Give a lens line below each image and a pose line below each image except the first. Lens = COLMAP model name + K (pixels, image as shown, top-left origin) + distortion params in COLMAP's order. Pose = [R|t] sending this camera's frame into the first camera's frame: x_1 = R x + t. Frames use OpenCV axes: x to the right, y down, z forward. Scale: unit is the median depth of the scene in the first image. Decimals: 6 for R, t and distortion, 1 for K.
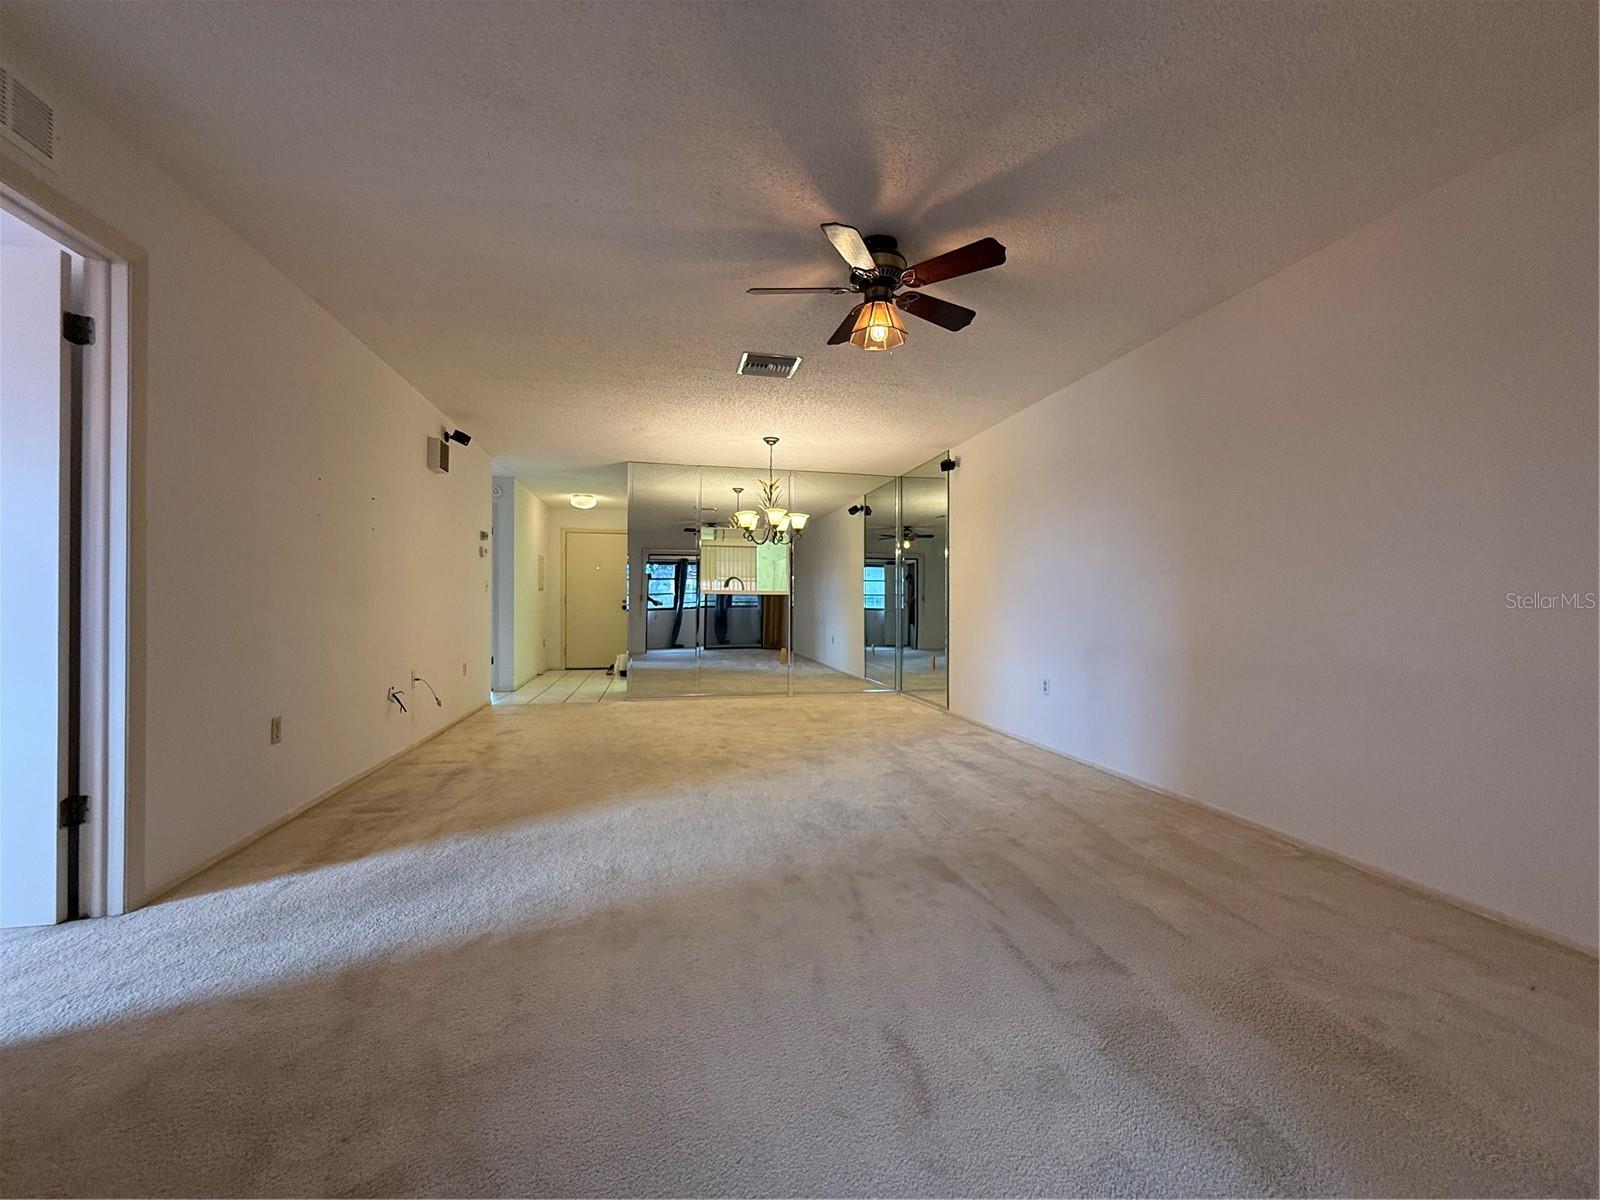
lens RADIAL K [[643.7, 0, 803.2], [0, 643.7, 596.0], [0, 0, 1]] dist [0.002907, 0.000303]
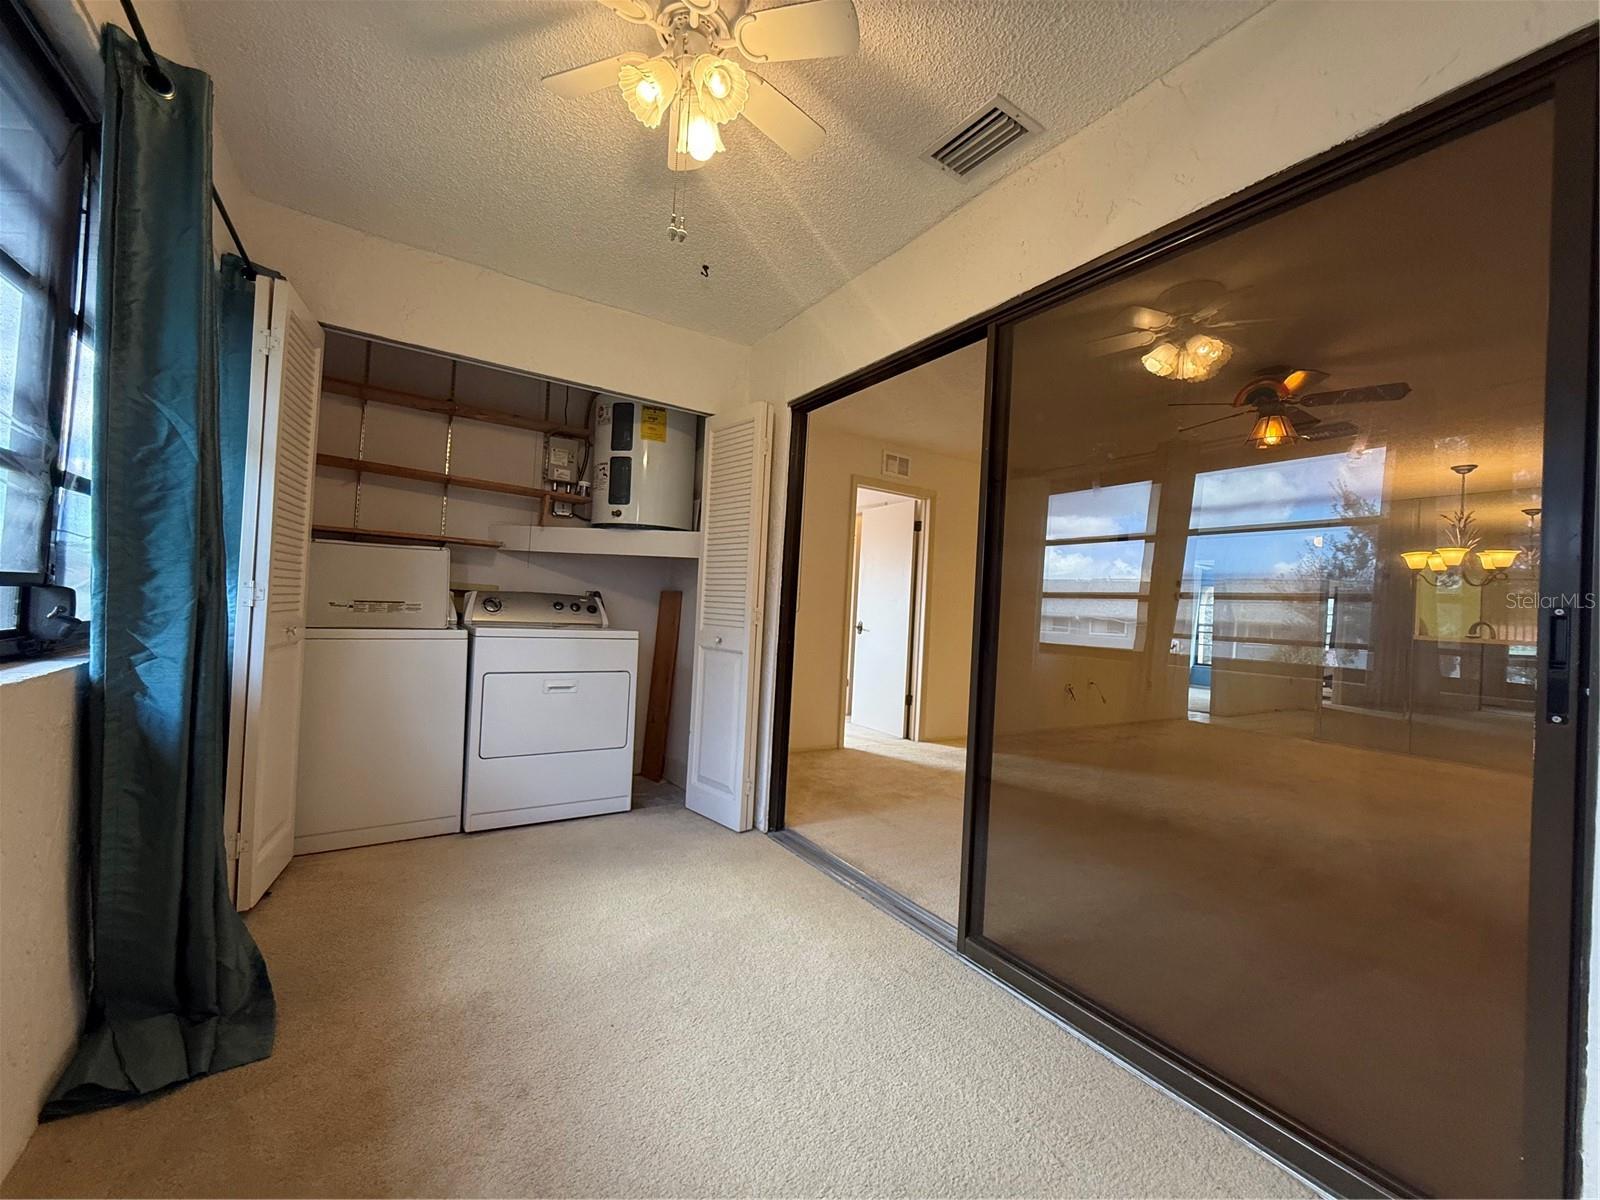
lens RADIAL K [[643.7, 0, 801.5], [0, 643.7, 602.8], [0, 0, 1]] dist [0.002907, 0.000303]
pose [[0.529964, 0.017885, -0.847832, 0.954719], [-0.048960, 0.998755, -0.009535, -0.051144], [0.846606, 0.046563, 0.530180, -0.864653]]
